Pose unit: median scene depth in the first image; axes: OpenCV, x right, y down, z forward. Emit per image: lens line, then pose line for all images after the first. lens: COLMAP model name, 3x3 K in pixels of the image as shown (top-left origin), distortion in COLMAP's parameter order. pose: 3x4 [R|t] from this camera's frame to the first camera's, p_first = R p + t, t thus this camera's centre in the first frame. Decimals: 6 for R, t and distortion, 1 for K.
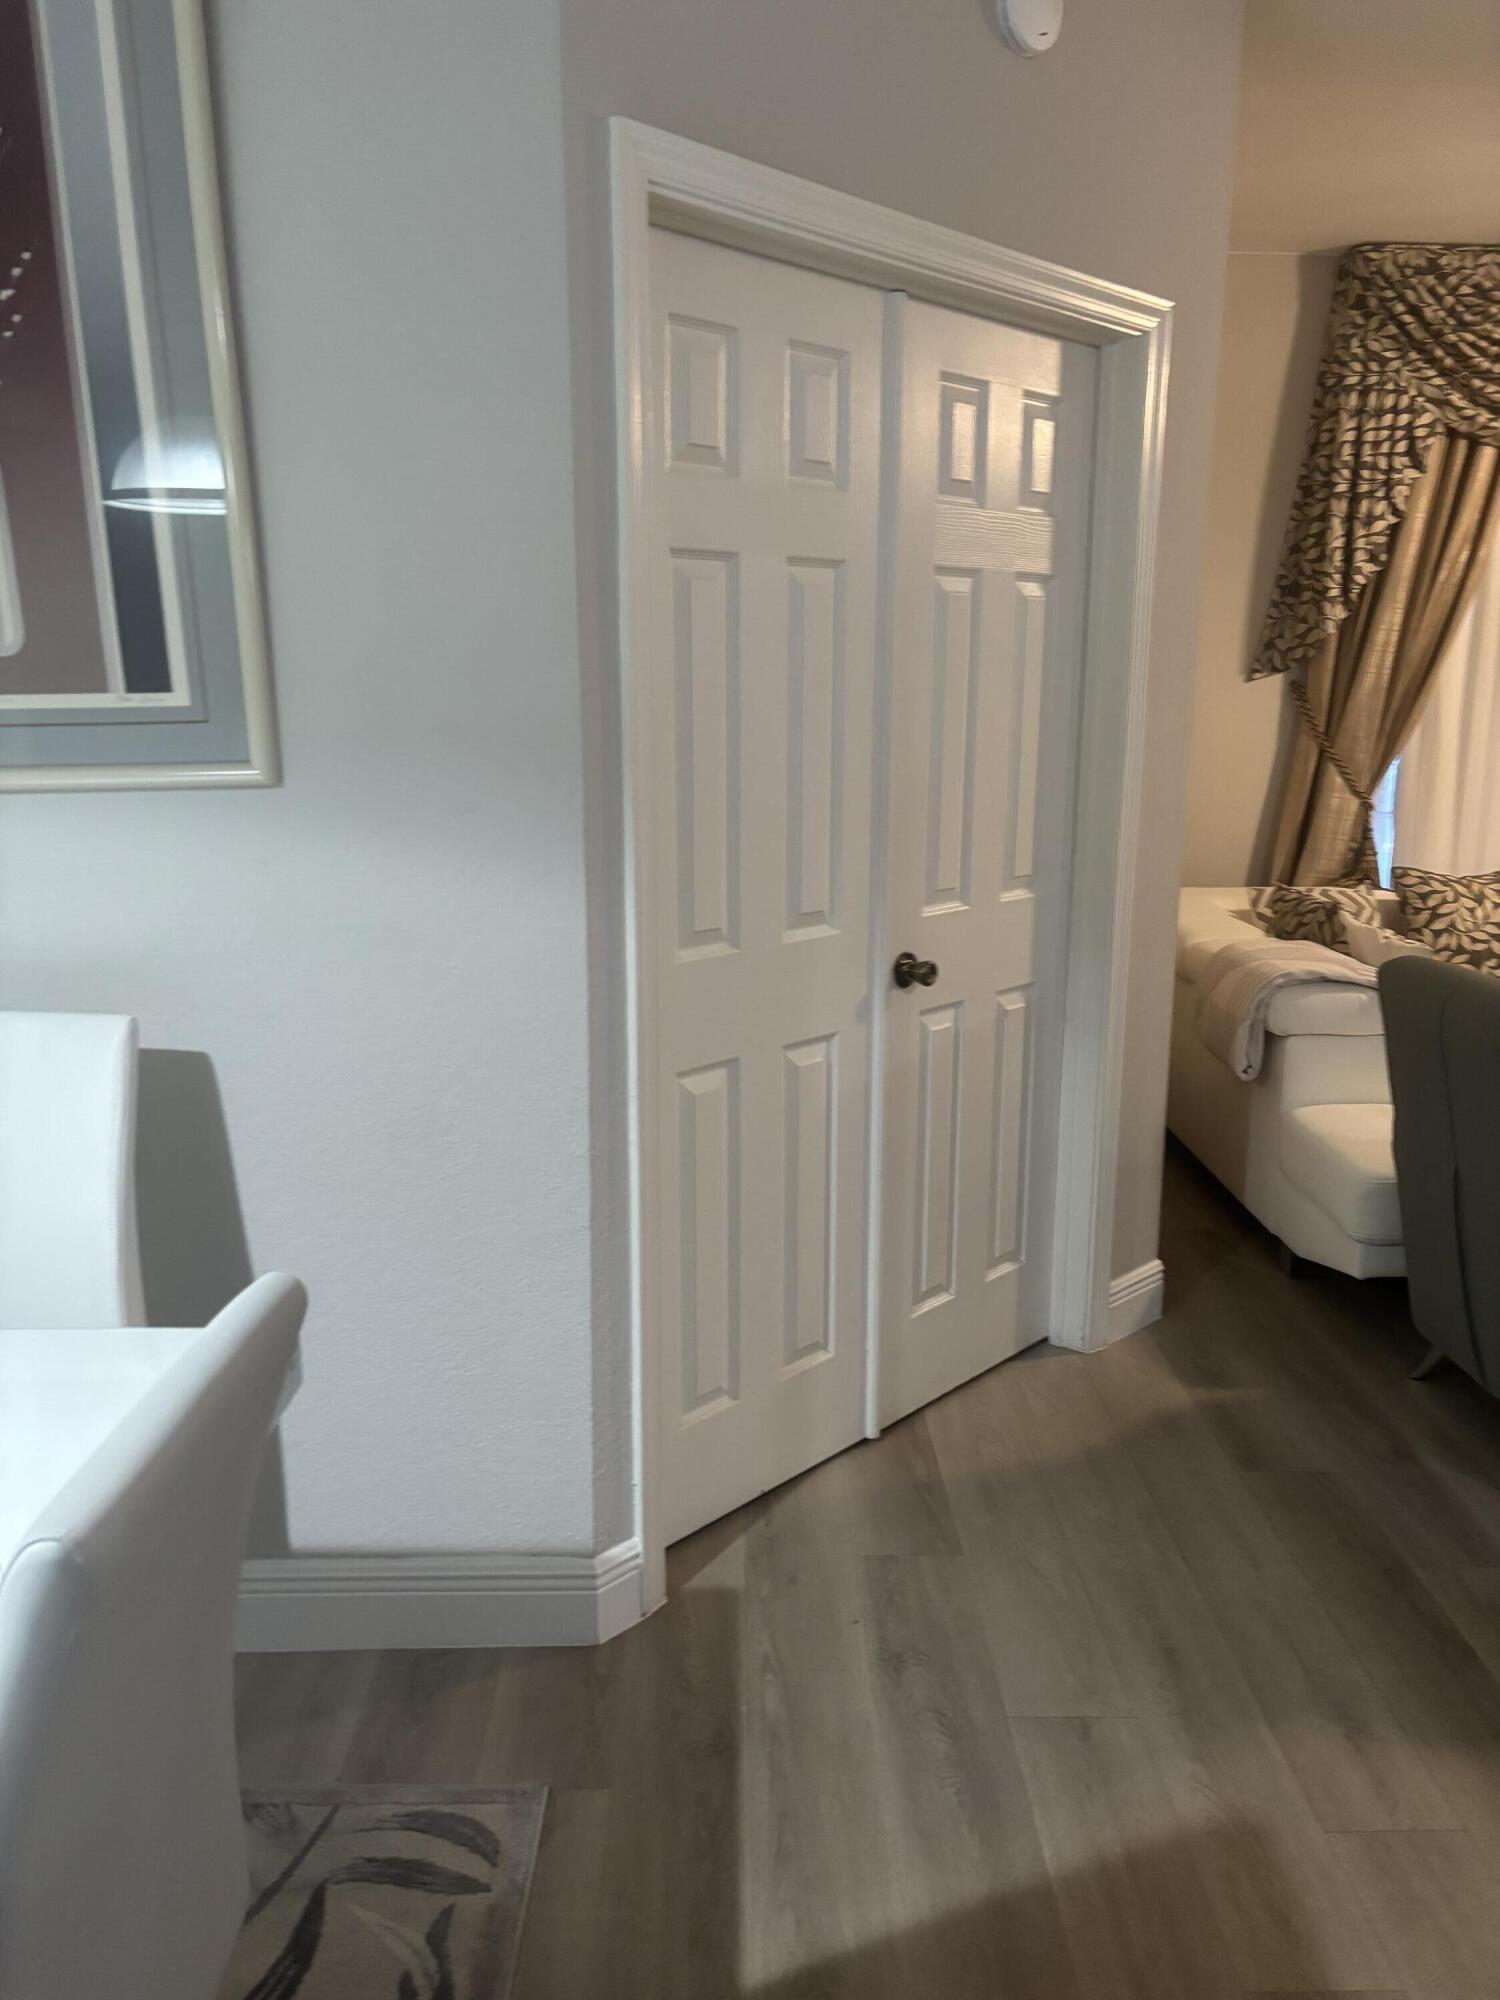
lens RADIAL K [[1497.7, 0, 750.0], [0, 1497.7, 1000.0], [0, 0, 1]] dist [0.112101, -0.134388]
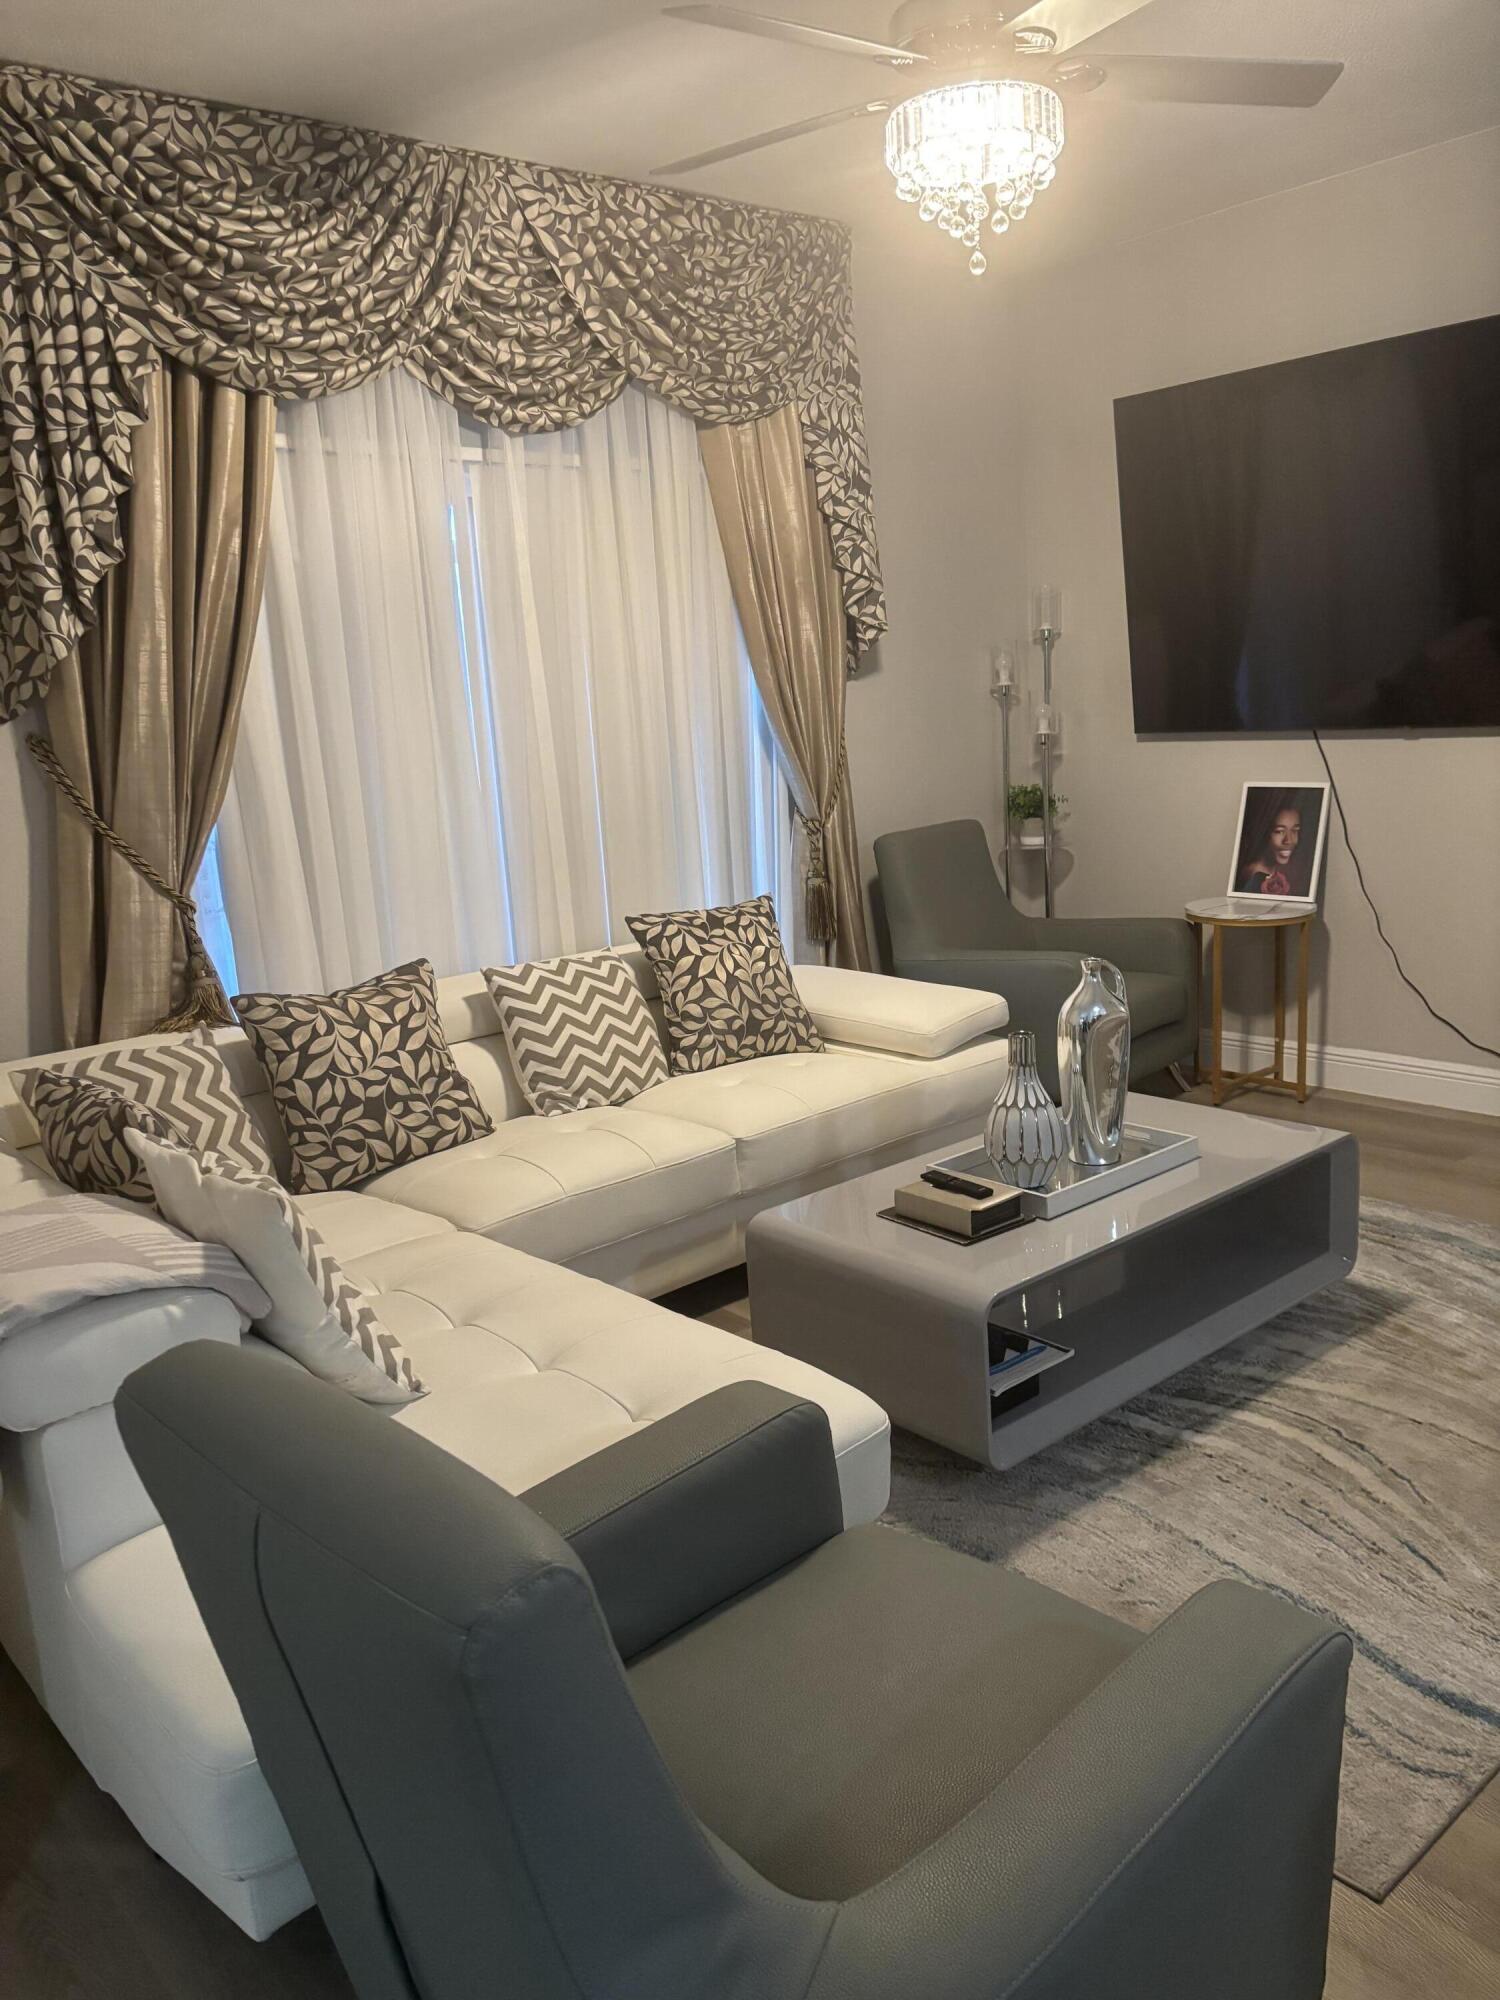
lens RADIAL K [[1536.5, 0, 756.0], [0, 1536.5, 1002.3], [0, 0, 1]] dist [0.031335, -0.034596]
pose [[0.764970, -0.180322, 0.618308, 0.180280], [0.207347, 0.977848, 0.028649, -0.057107], [-0.609778, 0.106289, 0.785413, 0.331377]]
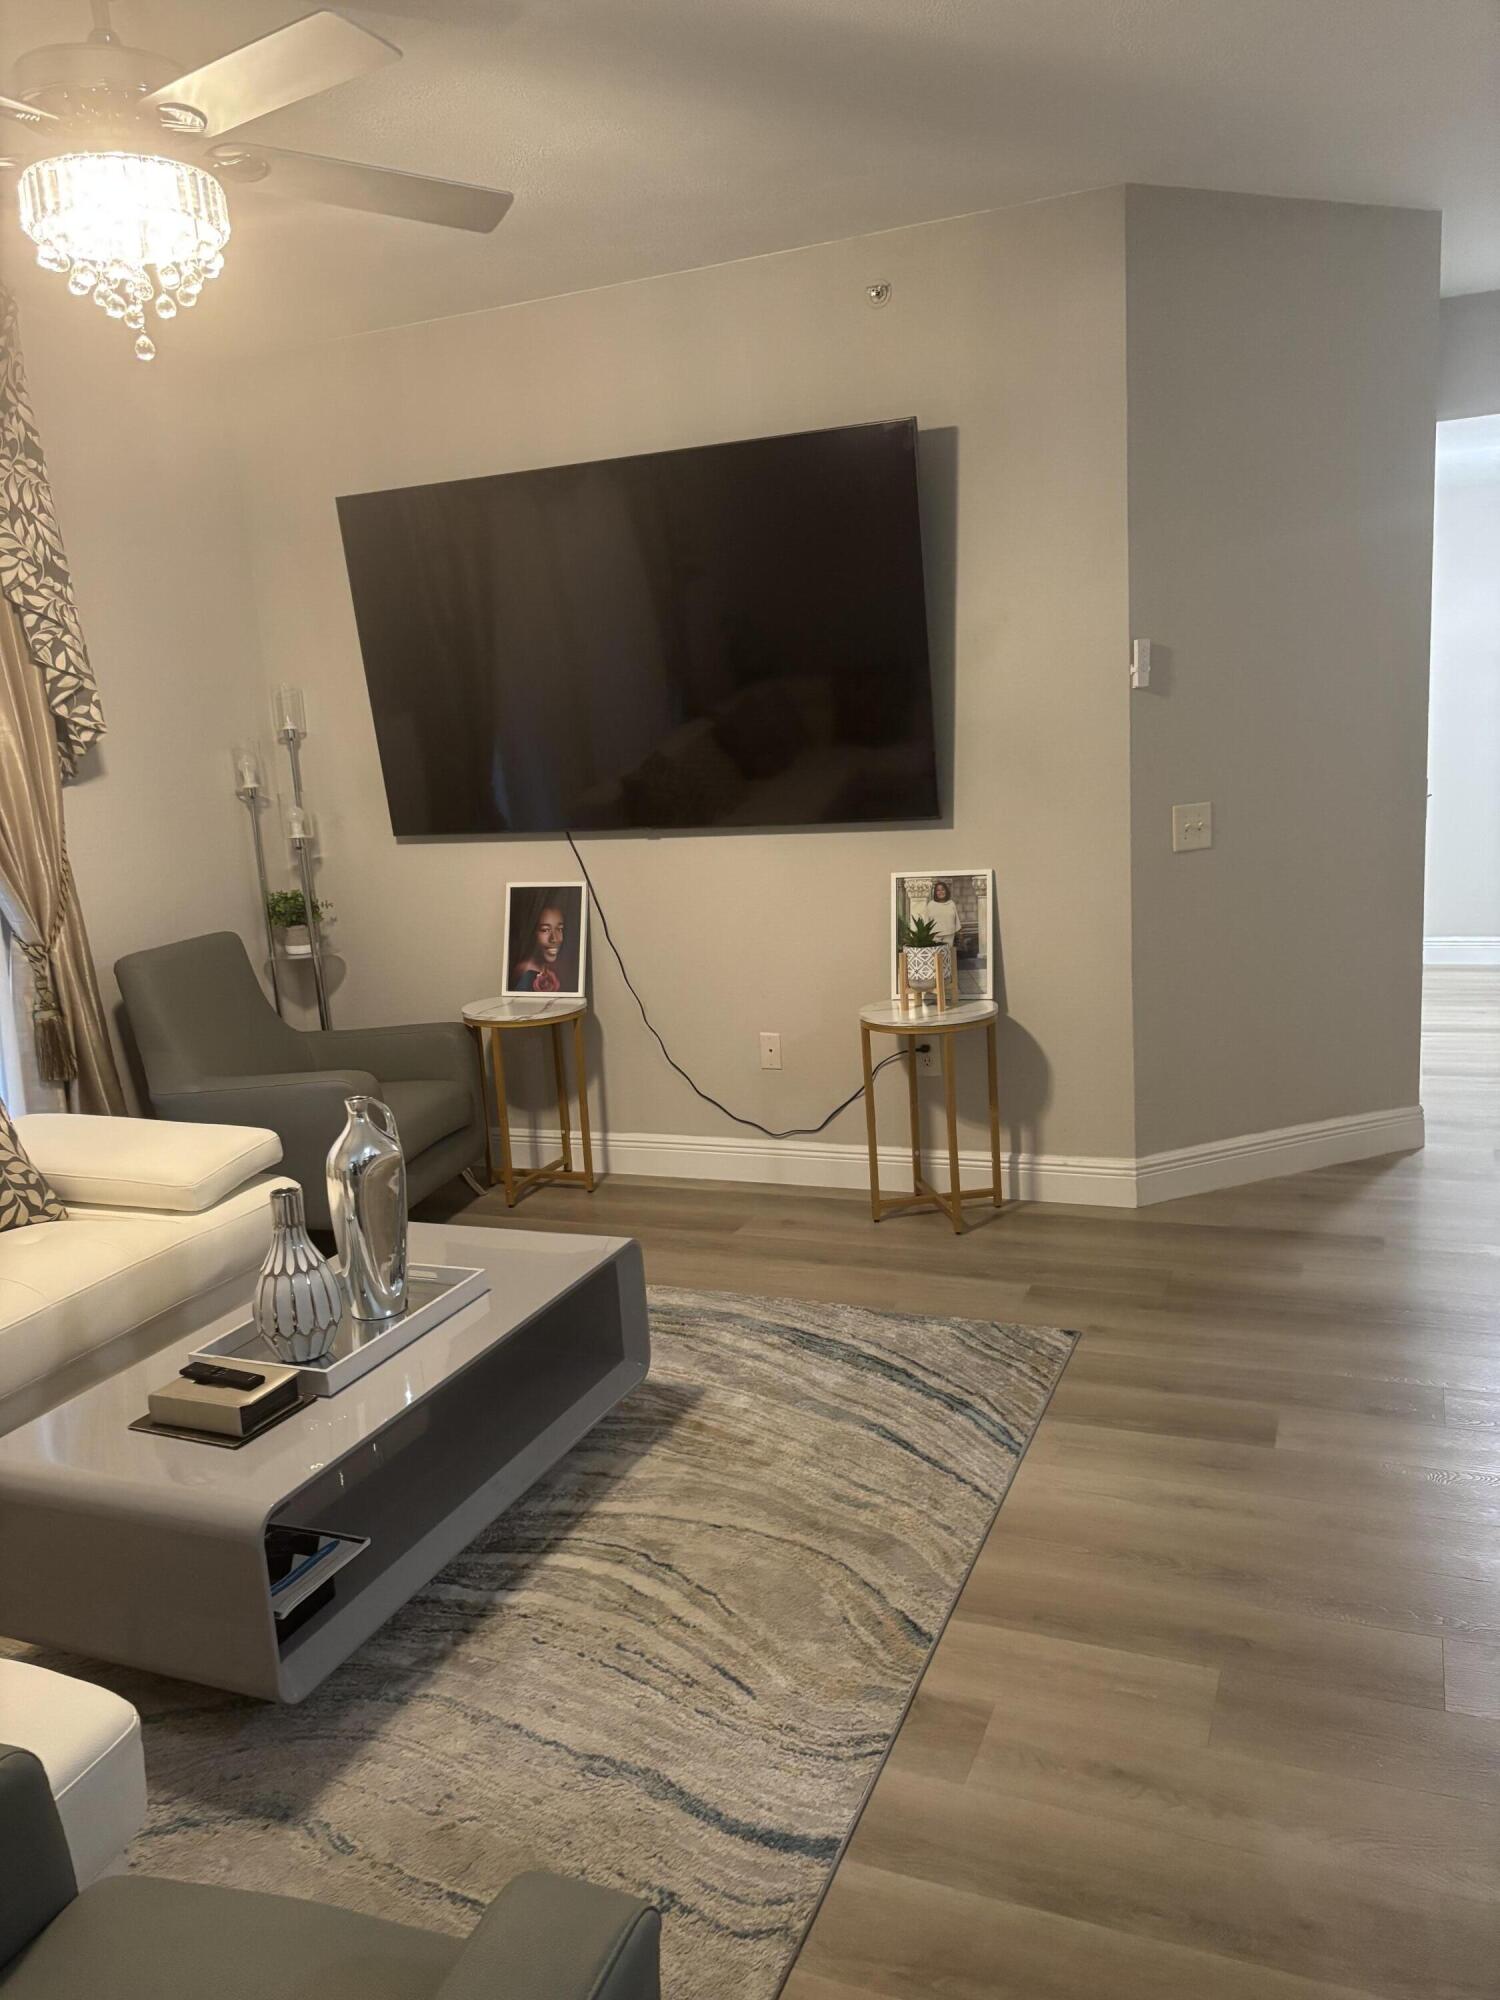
lens RADIAL K [[1528.3, 0, 771.3], [0, 1528.3, 1018.9], [0, 0, 1]] dist [0.027650, -0.007148]
pose [[0.393590, -0.207297, 0.895608, 0.220468], [0.269830, 0.957382, 0.103014, -0.074295], [-0.878794, 0.201117, 0.432751, 0.340752]]
